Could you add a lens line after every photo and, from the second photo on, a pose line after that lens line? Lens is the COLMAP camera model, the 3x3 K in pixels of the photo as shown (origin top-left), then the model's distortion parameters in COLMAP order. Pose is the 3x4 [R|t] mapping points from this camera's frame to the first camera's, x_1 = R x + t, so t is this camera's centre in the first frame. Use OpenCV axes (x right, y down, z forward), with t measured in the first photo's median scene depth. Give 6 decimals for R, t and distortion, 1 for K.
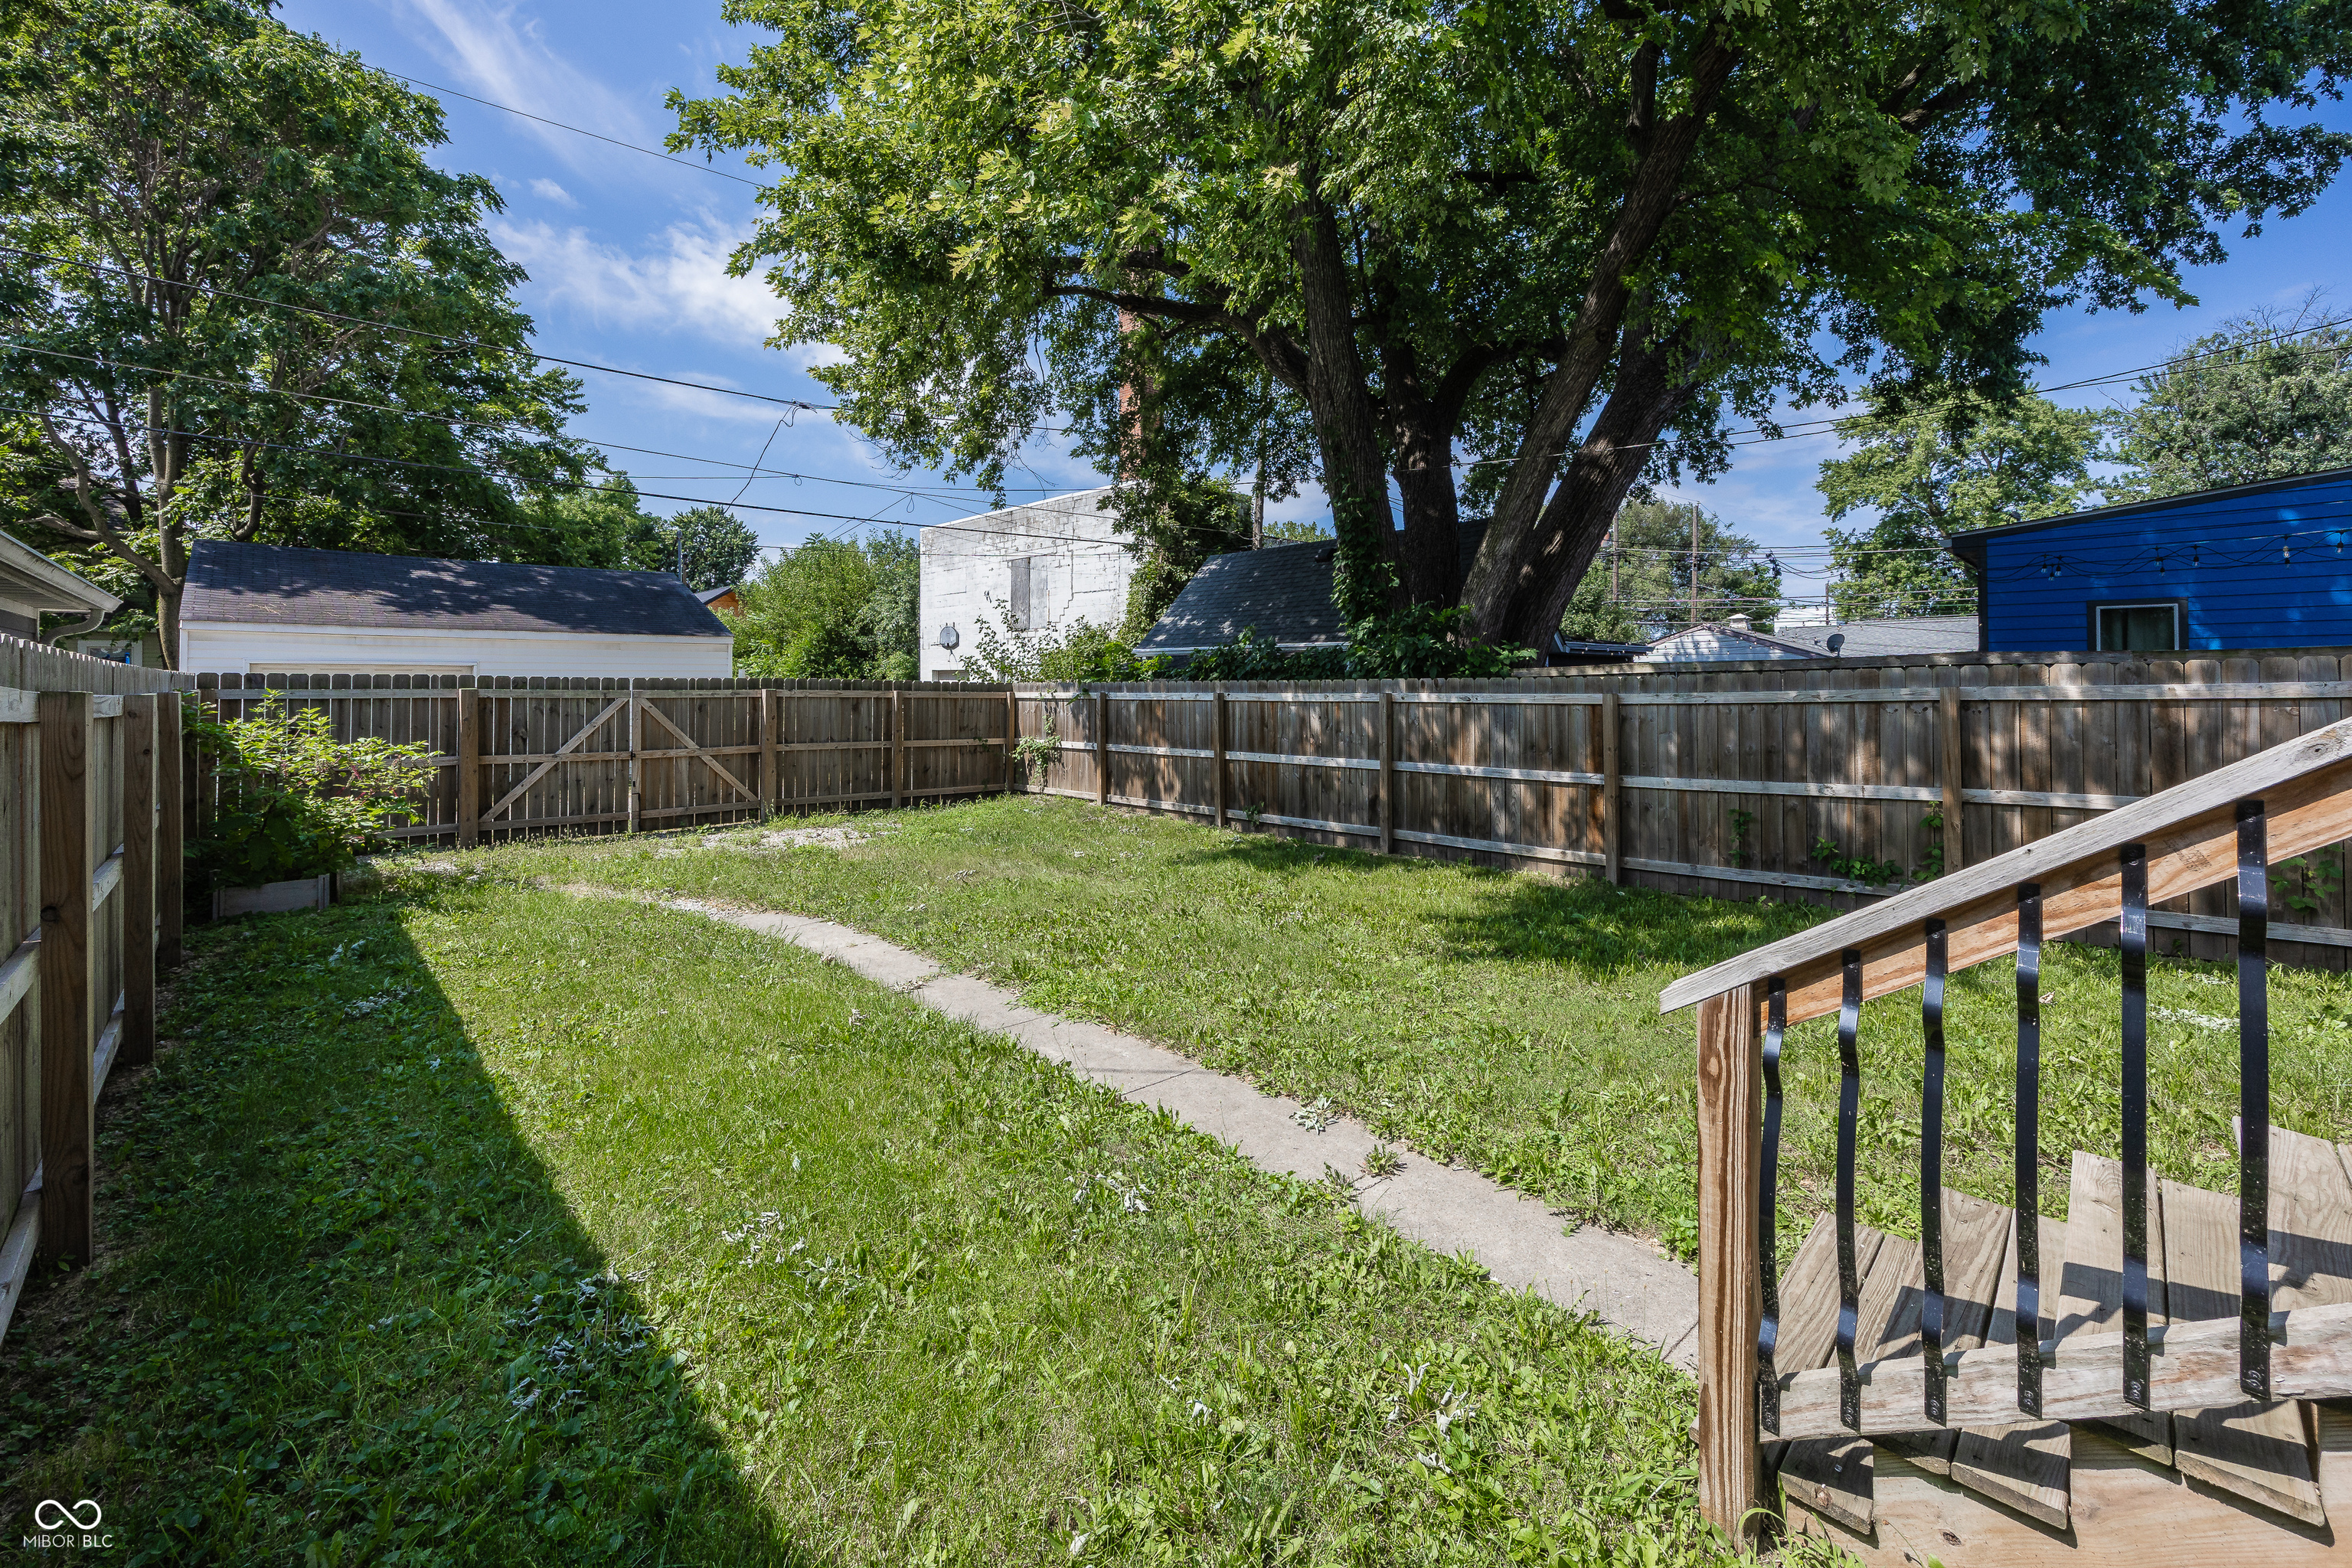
lens RADIAL K [[976.1, 0, 1168.3], [0, 976.1, 707.6], [0, 0, 1]] dist [0.001059, 0.000950]
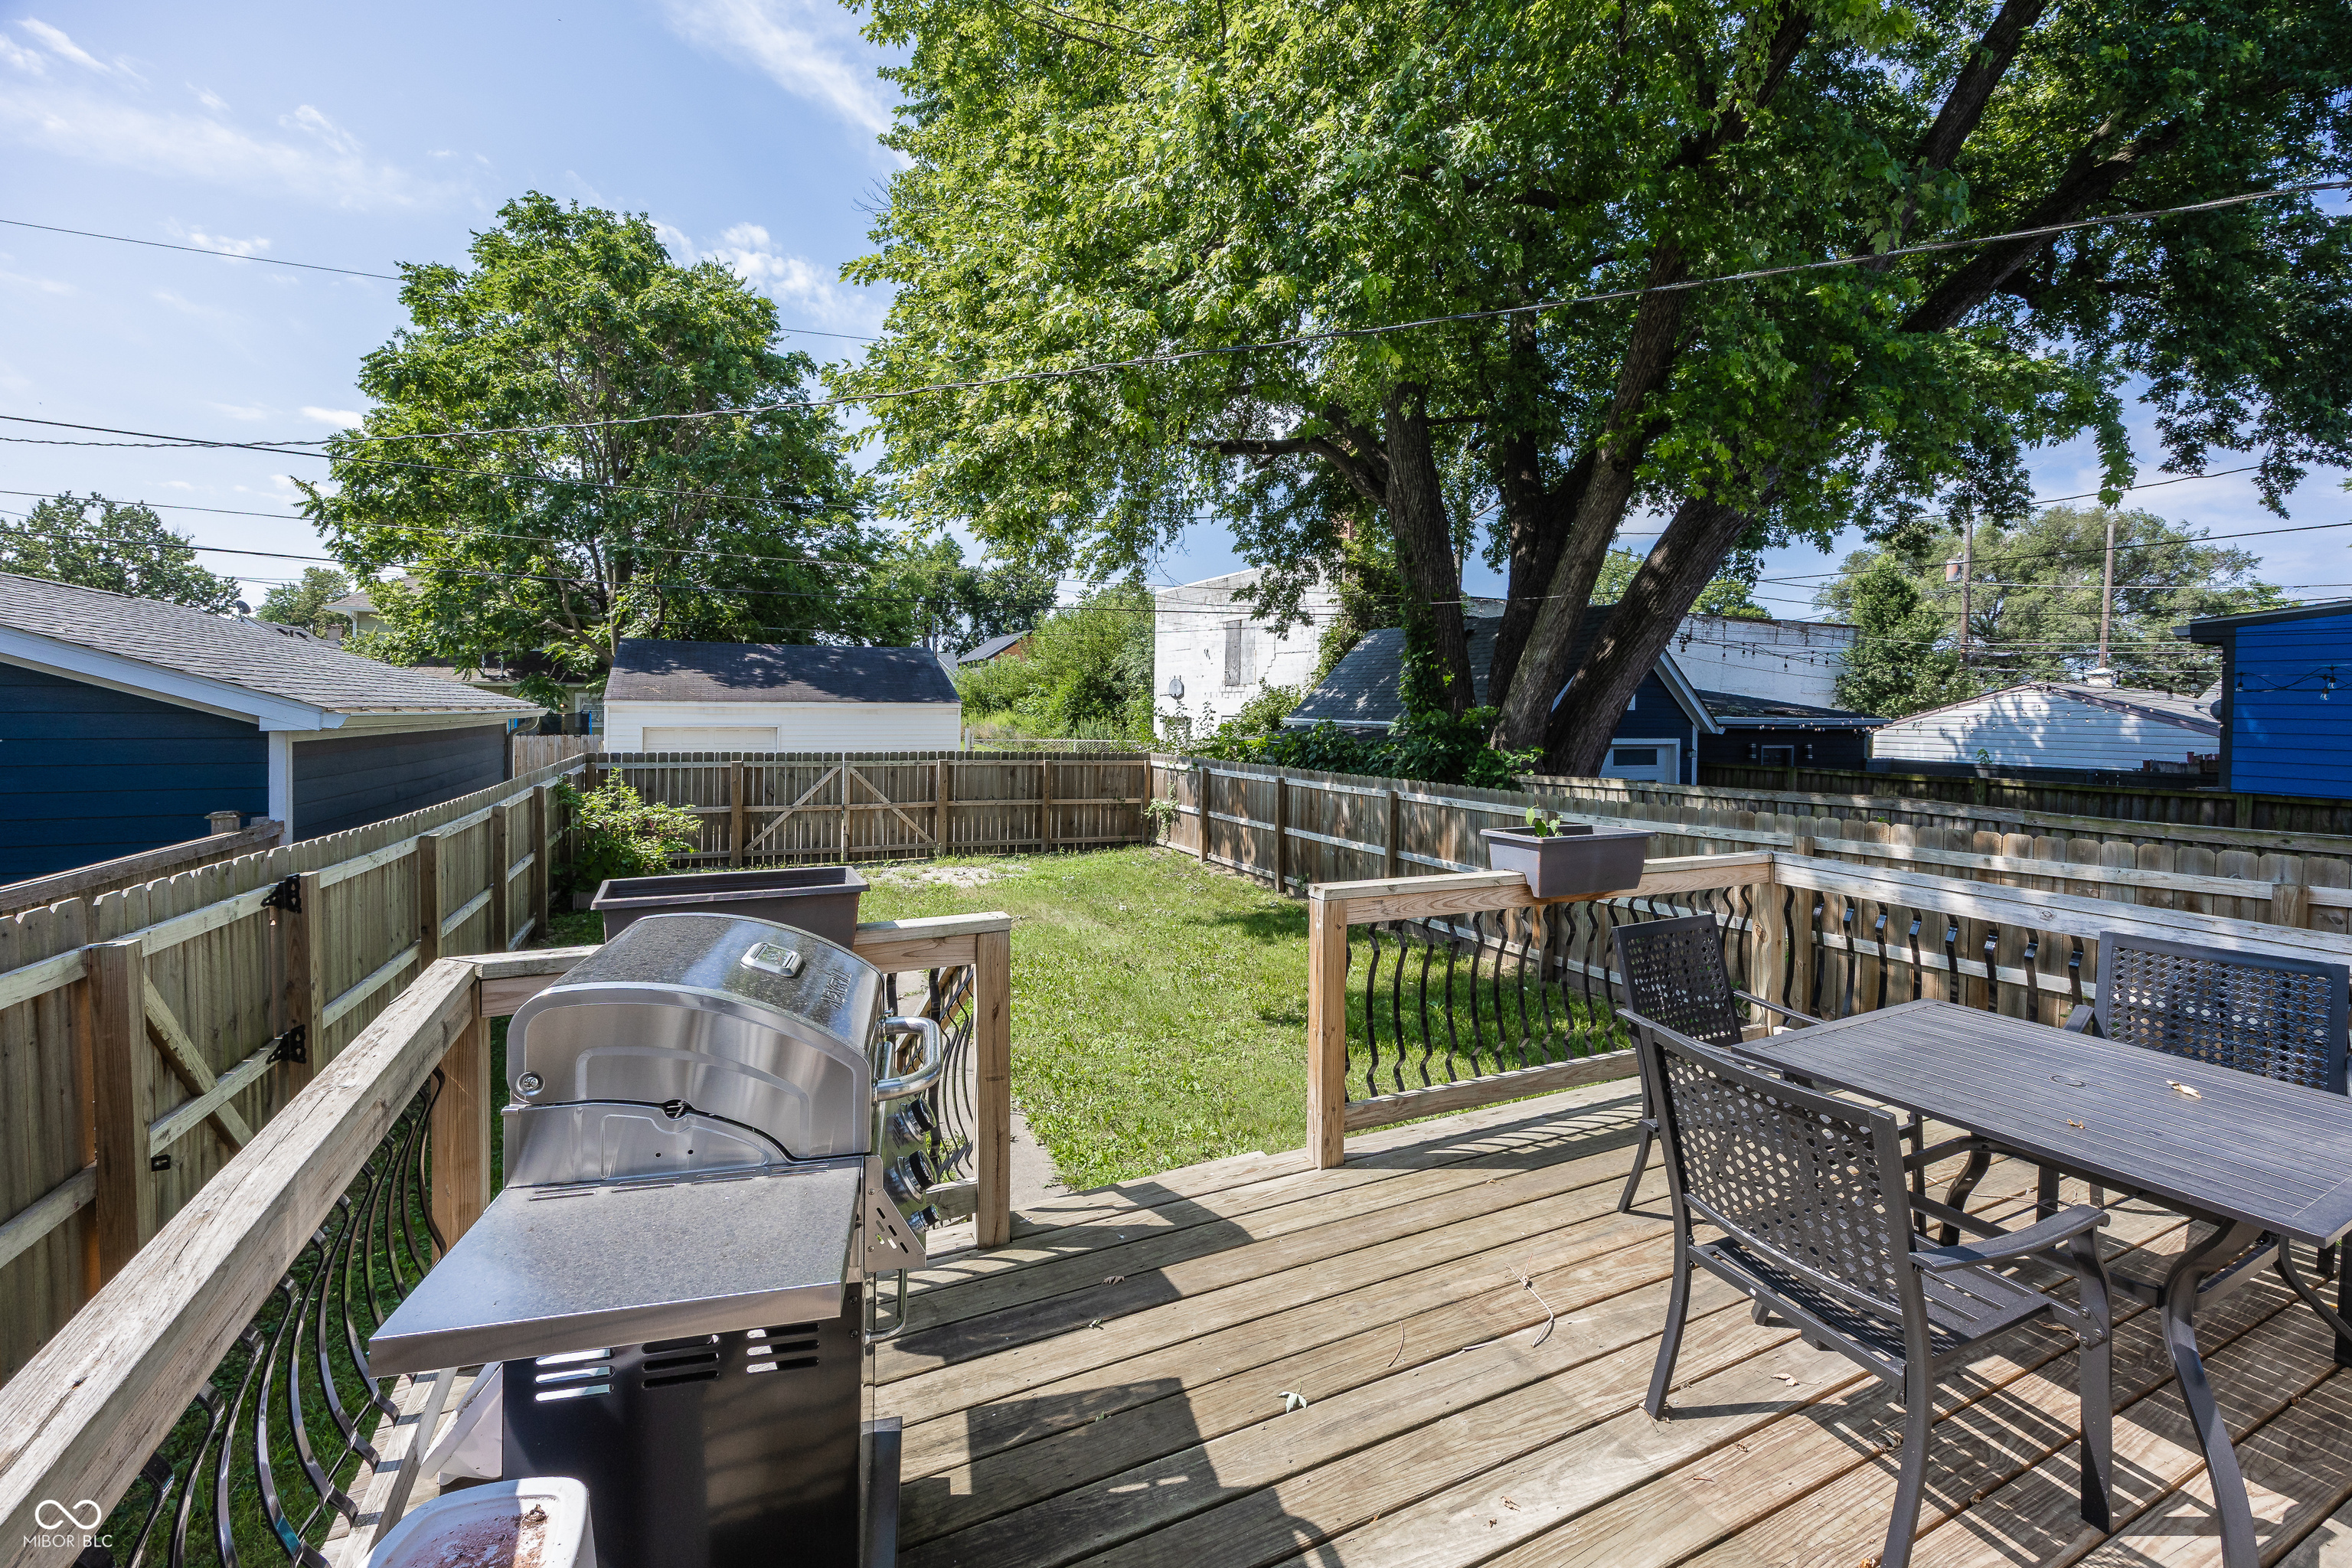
lens RADIAL K [[976.1, 0, 1178.7], [0, 976.1, 766.1], [0, 0, 1]] dist [0.001059, 0.000950]
pose [[0.947371, 0.045726, -0.316856, 0.317043], [-0.031906, 0.998305, 0.048672, -0.084895], [0.318544, -0.036001, 0.947224, -0.160366]]
